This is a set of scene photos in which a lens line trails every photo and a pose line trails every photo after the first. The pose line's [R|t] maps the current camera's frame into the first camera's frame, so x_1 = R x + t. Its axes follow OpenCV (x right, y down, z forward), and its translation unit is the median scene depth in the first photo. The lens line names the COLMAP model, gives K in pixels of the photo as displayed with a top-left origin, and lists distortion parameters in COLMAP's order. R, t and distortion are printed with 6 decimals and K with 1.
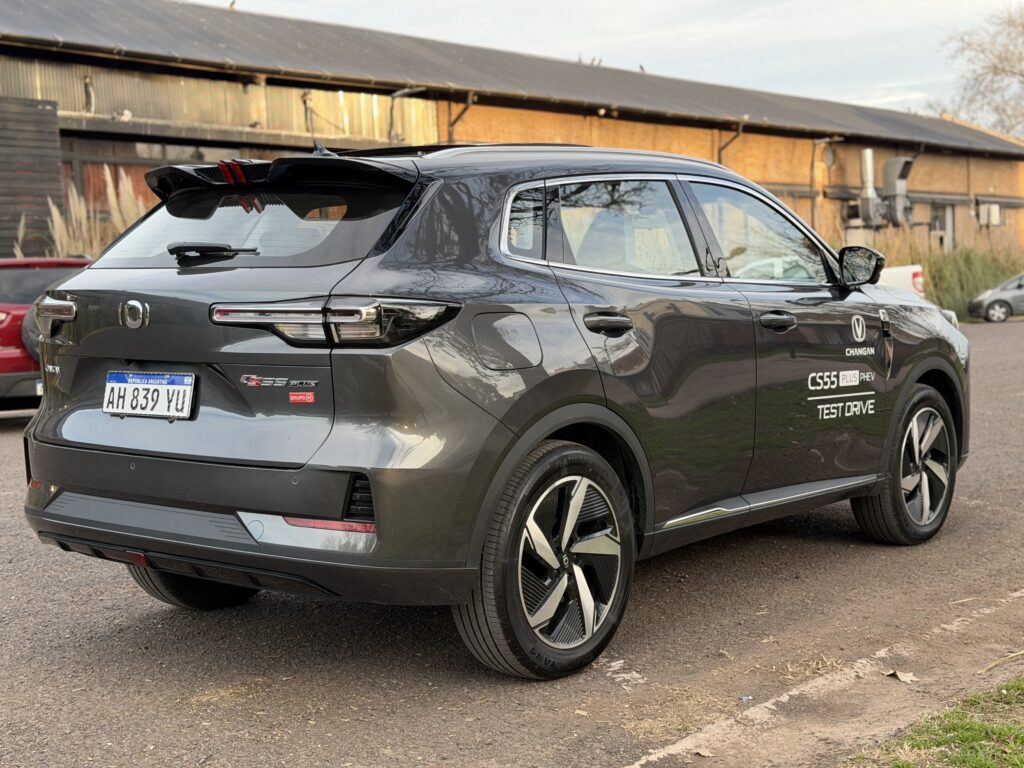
lens RADIAL K [[1431.8, 0, 512.0], [0, 1431.8, 384.0], [0, 0, 1]] dist [0.167903, -0.324325]
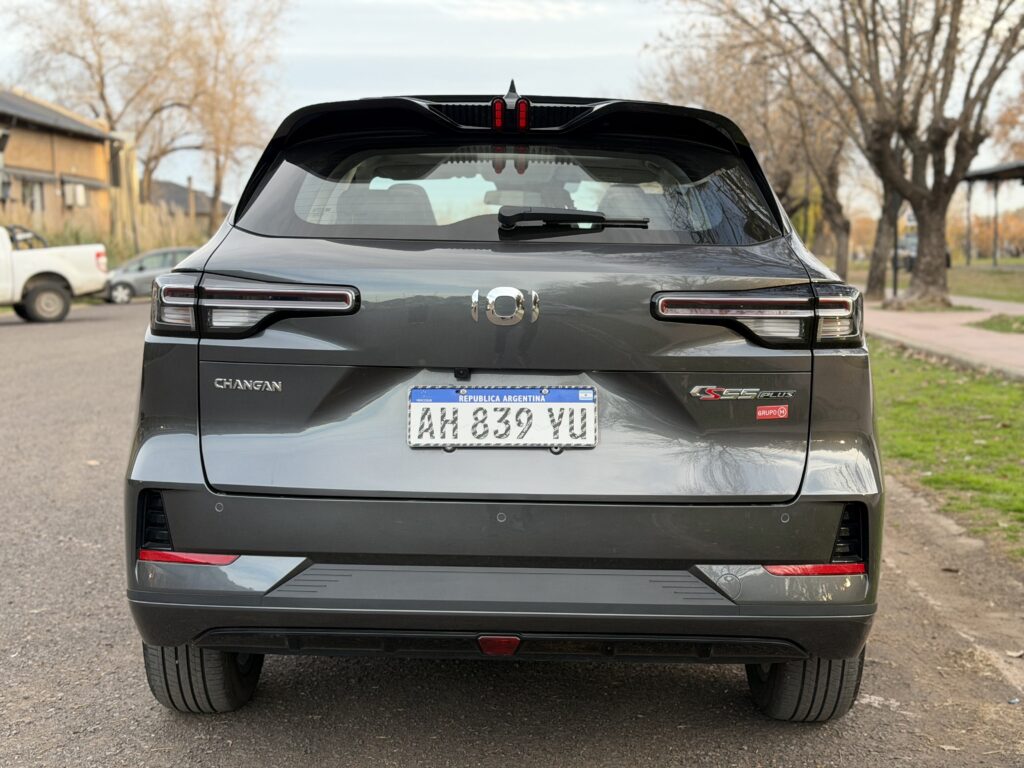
lens RADIAL K [[1431.8, 0, 512.0], [0, 1431.8, 384.0], [0, 0, 1]] dist [0.167903, -0.324325]
pose [[0.783233, -0.031346, 0.620937, -0.654221], [0.022803, 0.999505, 0.021693, -0.023165], [-0.621309, -0.002832, 0.783560, 0.410482]]
